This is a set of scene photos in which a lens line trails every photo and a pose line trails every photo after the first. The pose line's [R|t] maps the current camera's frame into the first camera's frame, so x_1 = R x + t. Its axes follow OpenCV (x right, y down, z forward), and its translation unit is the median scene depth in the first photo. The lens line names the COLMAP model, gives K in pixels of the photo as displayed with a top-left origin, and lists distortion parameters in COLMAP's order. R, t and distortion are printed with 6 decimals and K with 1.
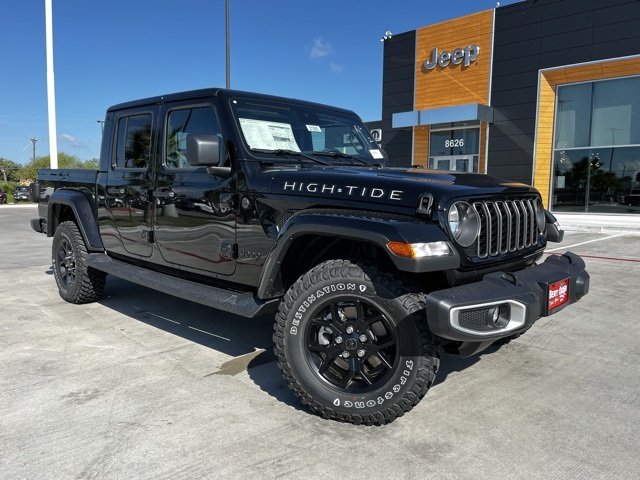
lens RADIAL K [[485.9, 0, 320.0], [0, 485.9, 240.0], [0, 0, 1]] dist [-0.004112, -0.002175]
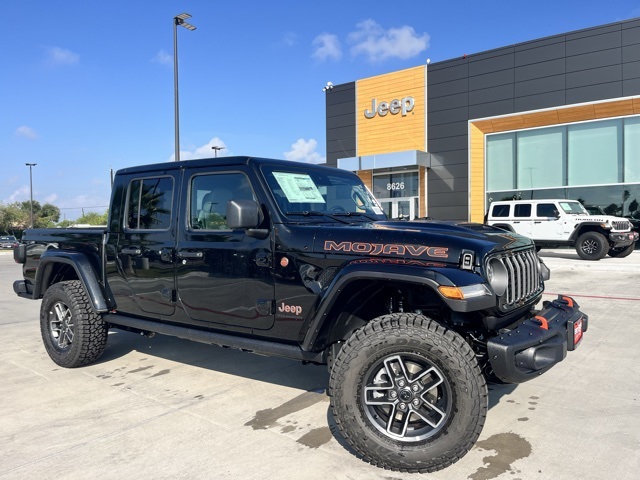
lens RADIAL K [[485.9, 0, 320.0], [0, 485.9, 240.0], [0, 0, 1]] dist [-0.004112, -0.002175]
pose [[0.989623, -0.024929, 0.141510, -0.133972], [0.036179, 0.996336, -0.077492, -0.021132], [-0.139060, 0.081808, 0.986899, -0.046252]]
